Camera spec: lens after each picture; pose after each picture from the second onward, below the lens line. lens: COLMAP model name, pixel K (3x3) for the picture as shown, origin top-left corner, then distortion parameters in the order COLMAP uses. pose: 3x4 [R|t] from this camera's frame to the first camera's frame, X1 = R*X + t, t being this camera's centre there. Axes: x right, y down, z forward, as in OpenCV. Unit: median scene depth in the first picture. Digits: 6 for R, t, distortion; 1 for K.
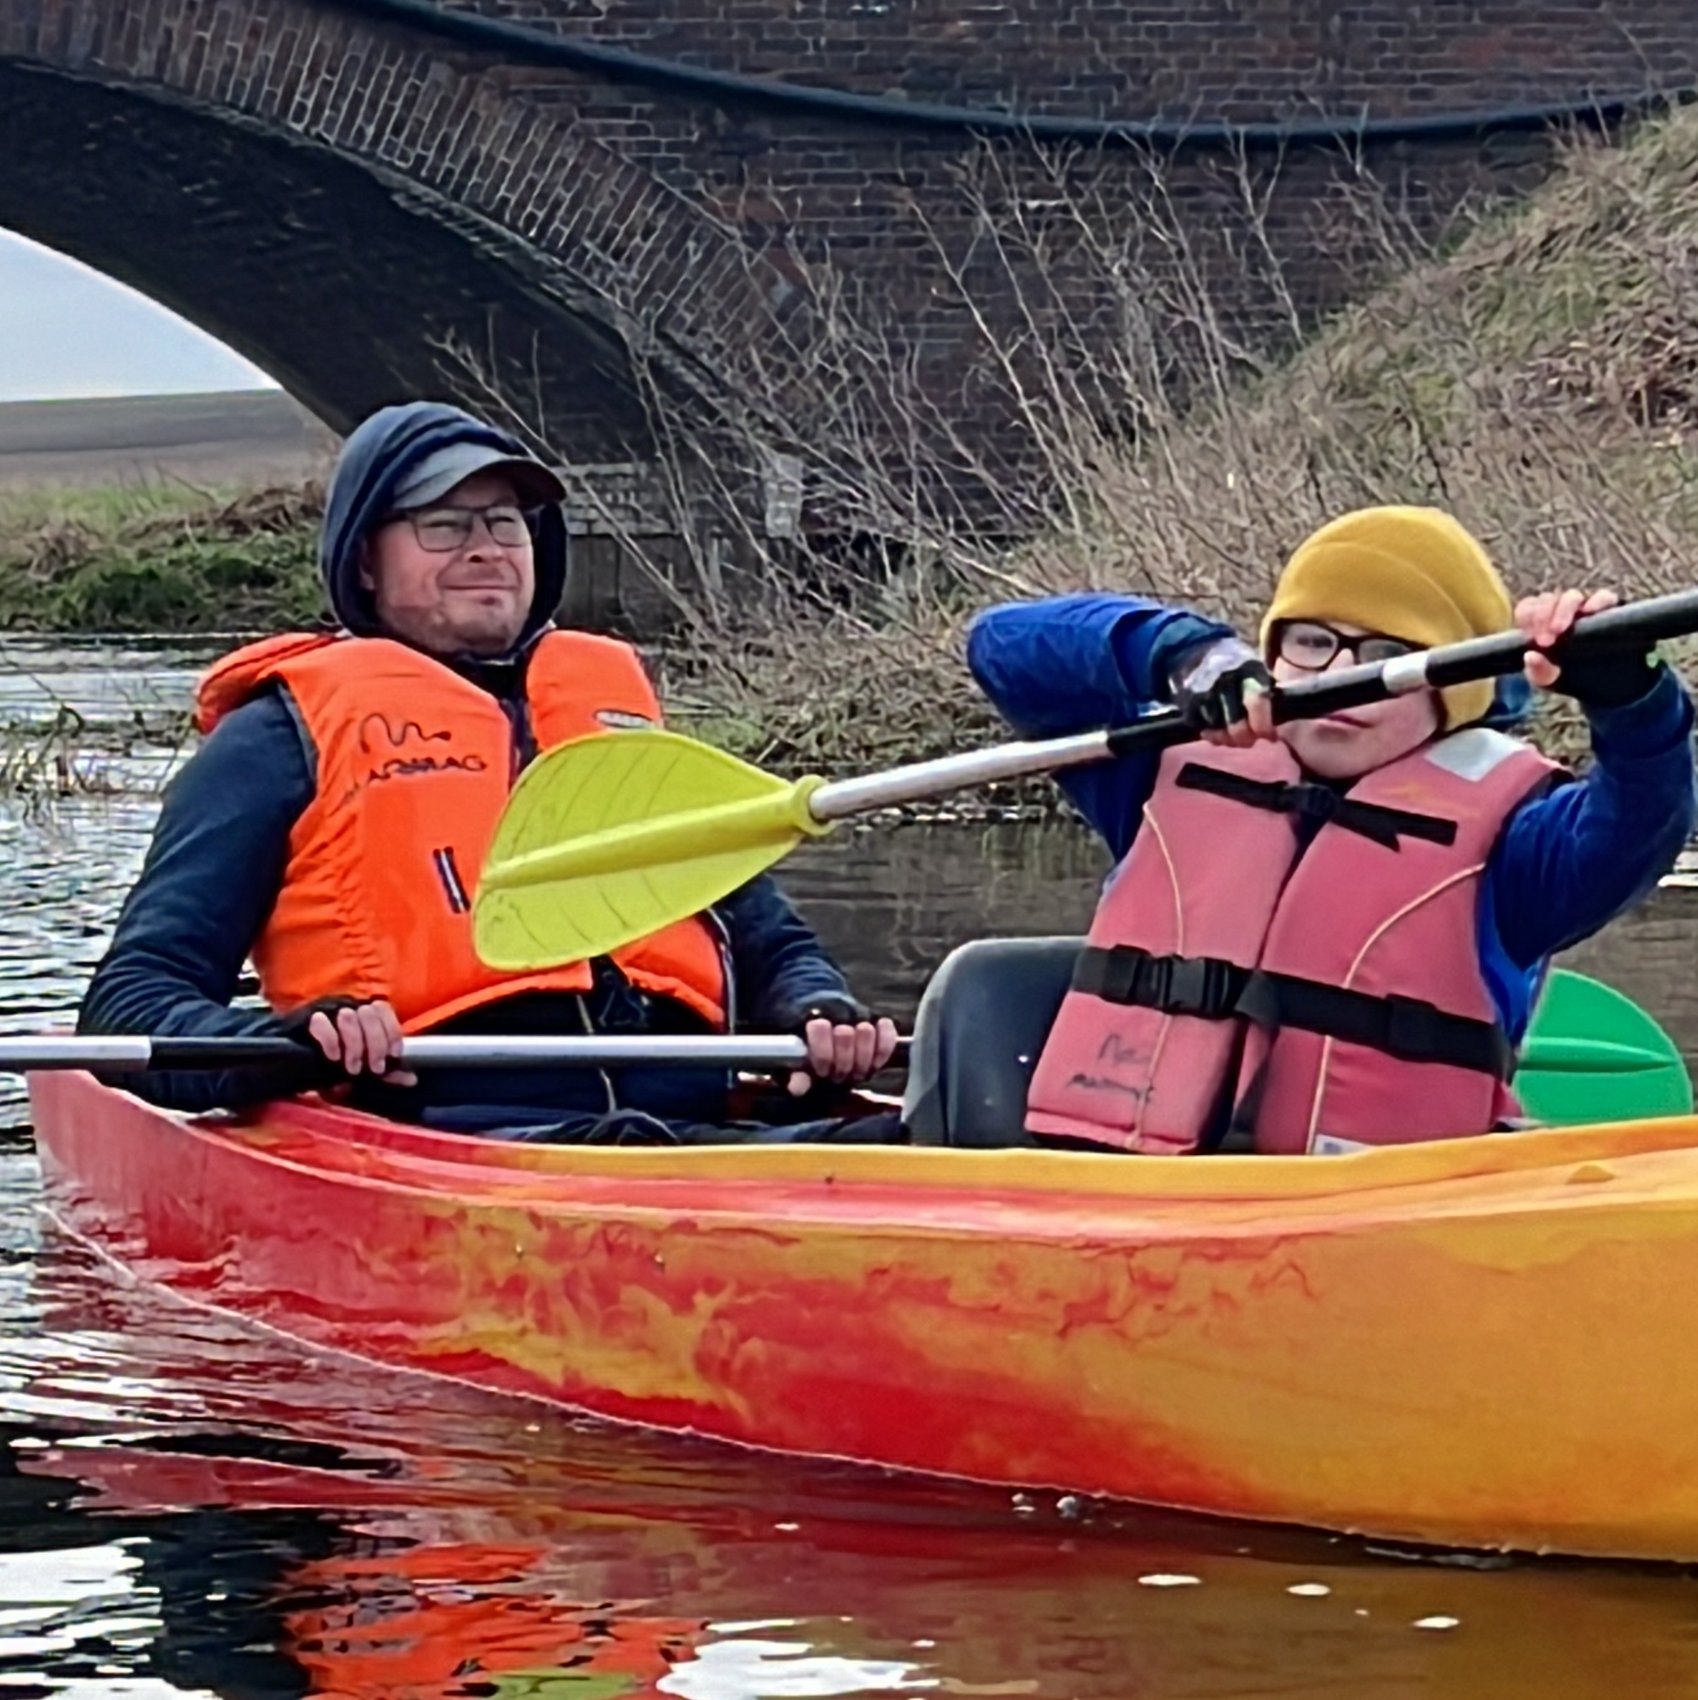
lens RADIAL K [[7393.4, 0, 929.4], [0, 7393.4, 1001.6], [0, 0, 1]] dist [0.177233, 0.460541]
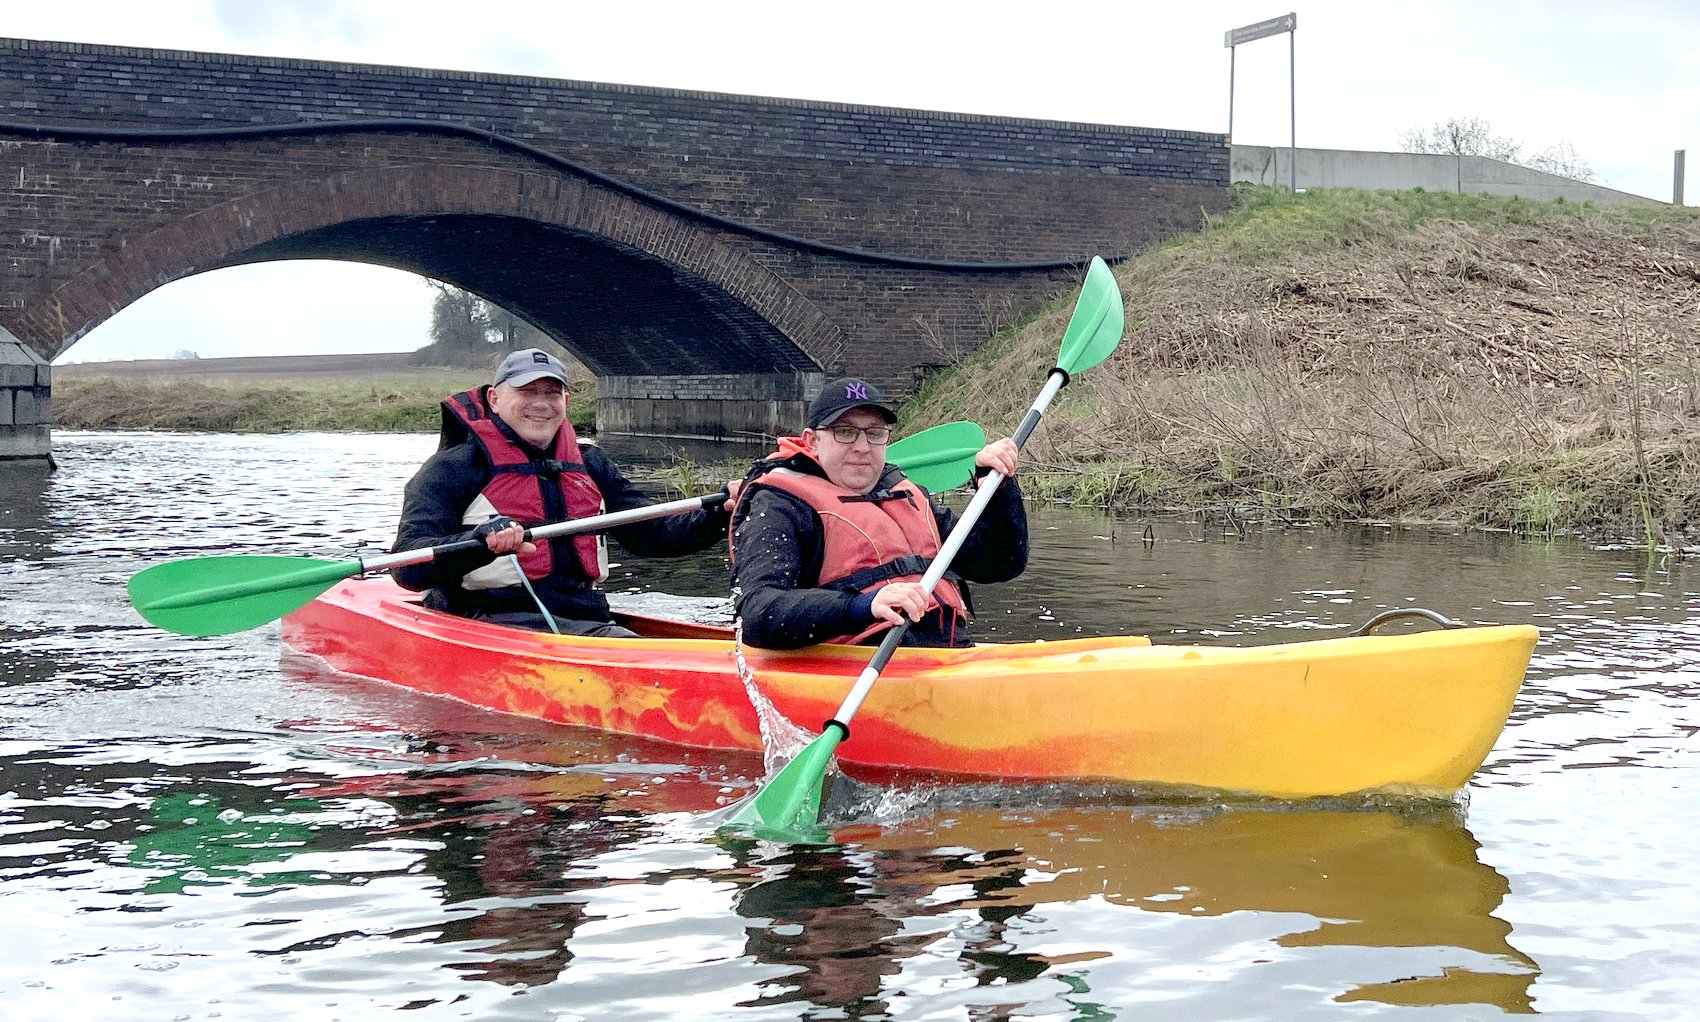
lens RADIAL K [[2090.1, 0, 1093.3], [0, 2090.1, 406.0], [0, 0, 1]] dist [0.184240, -0.489466]
pose [[0.968458, 0.012885, 0.248842, -0.118360], [0.002525, 0.998103, -0.061507, -0.011037], [-0.249162, 0.060195, 0.966589, 0.195023]]
